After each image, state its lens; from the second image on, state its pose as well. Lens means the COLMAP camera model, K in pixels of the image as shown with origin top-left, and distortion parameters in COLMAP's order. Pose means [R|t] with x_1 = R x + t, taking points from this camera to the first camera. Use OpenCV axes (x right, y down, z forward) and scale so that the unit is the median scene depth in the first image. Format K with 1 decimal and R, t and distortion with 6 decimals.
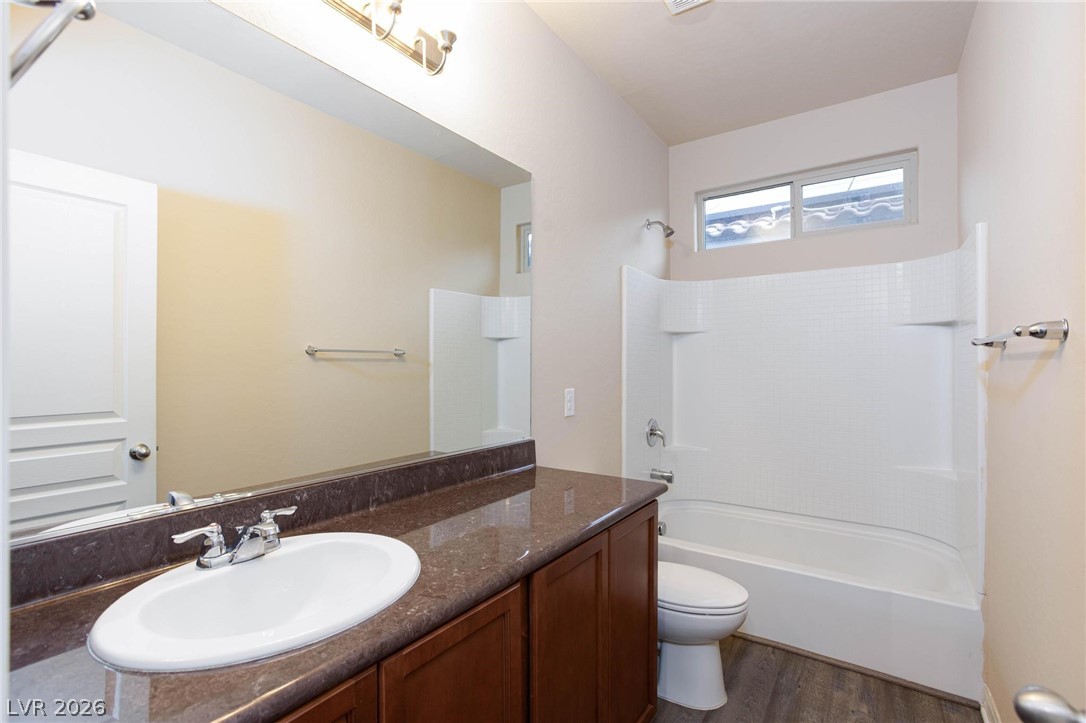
lens RADIAL K [[495.6, 0, 543.2], [0, 495.6, 361.8], [0, 0, 1]] dist [-0.021199, 0.009569]
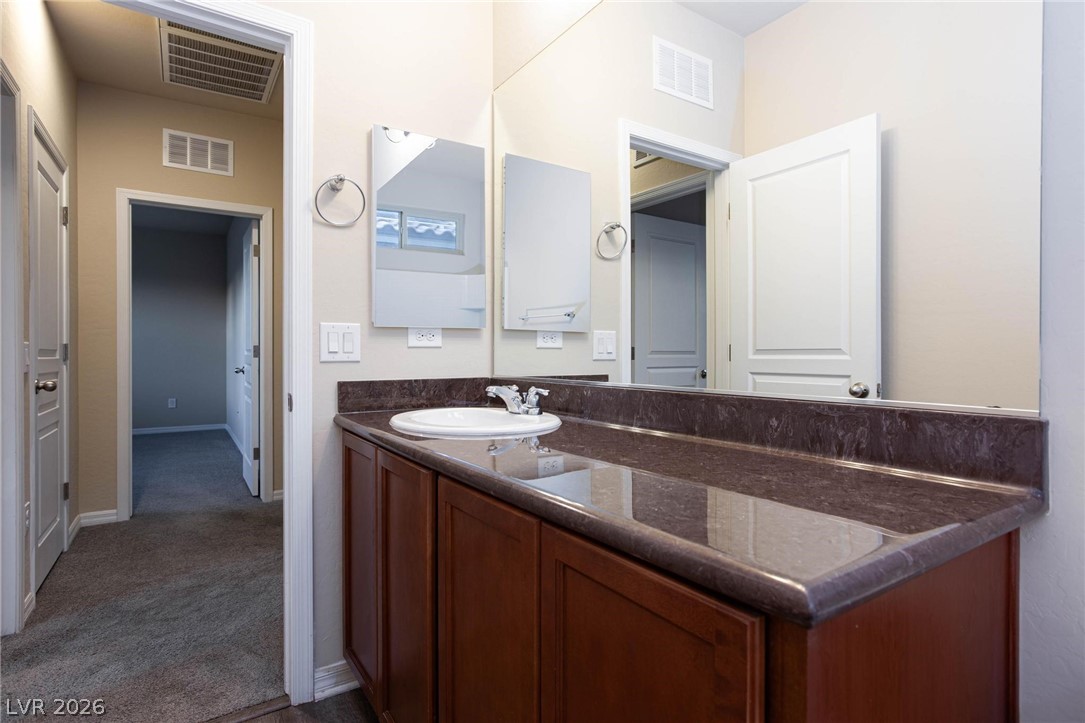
lens RADIAL K [[563.2, 0, 542.7], [0, 563.2, 361.8], [0, 0, 1]] dist [-0.043049, -0.000495]
pose [[-0.387057, 0.006991, -0.922029, 0.580014], [0.006925, 0.999965, 0.004675, 0.146655], [0.922030, -0.004575, -0.387092, 1.068535]]
